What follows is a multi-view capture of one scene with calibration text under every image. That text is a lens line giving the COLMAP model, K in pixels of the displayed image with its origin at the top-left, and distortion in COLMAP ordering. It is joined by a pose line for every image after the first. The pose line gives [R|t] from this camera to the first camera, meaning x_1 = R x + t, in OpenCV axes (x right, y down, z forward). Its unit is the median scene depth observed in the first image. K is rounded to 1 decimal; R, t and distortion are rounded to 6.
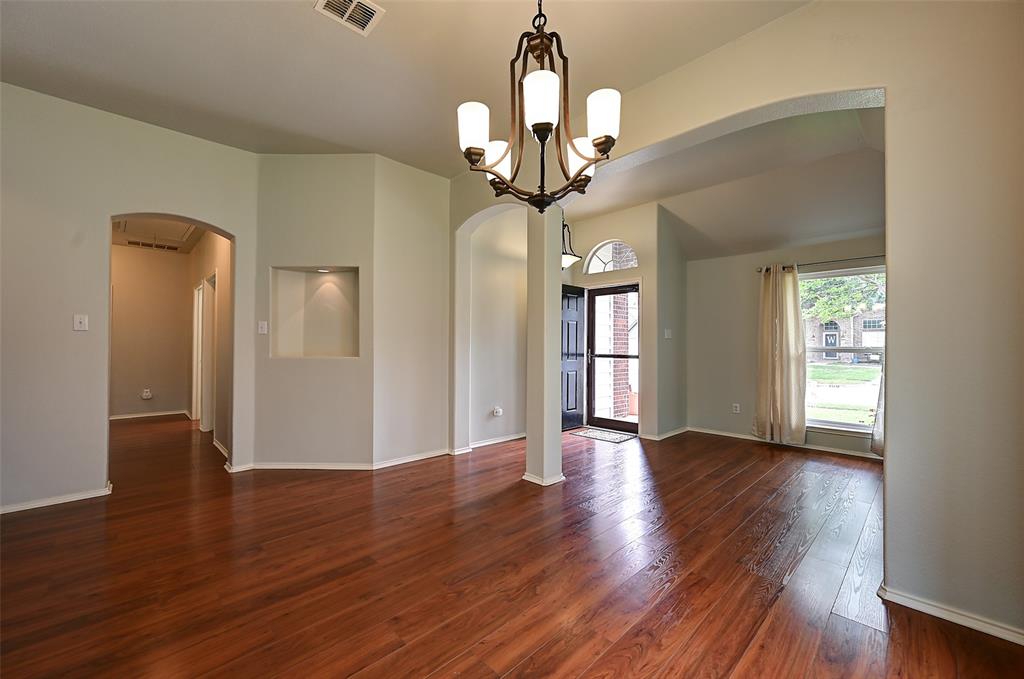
lens RADIAL K [[424.0, 0, 515.6], [0, 424.0, 341.8], [0, 0, 1]] dist [-0.003509, 0.000879]
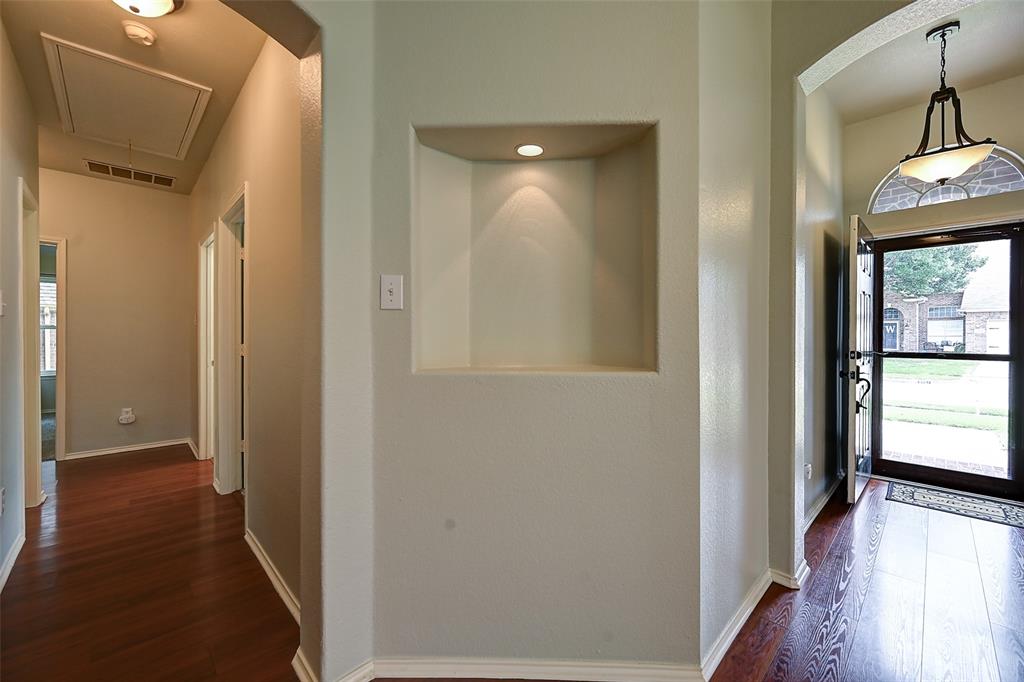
lens RADIAL K [[418.7, 0, 506.0], [0, 418.7, 338.6], [0, 0, 1]] dist [-0.006609, 0.001907]
pose [[0.999923, -0.001213, -0.012376, -0.347242], [0.001410, 0.999873, 0.015873, 0.001126], [0.012355, -0.015889, 0.999797, 0.448471]]
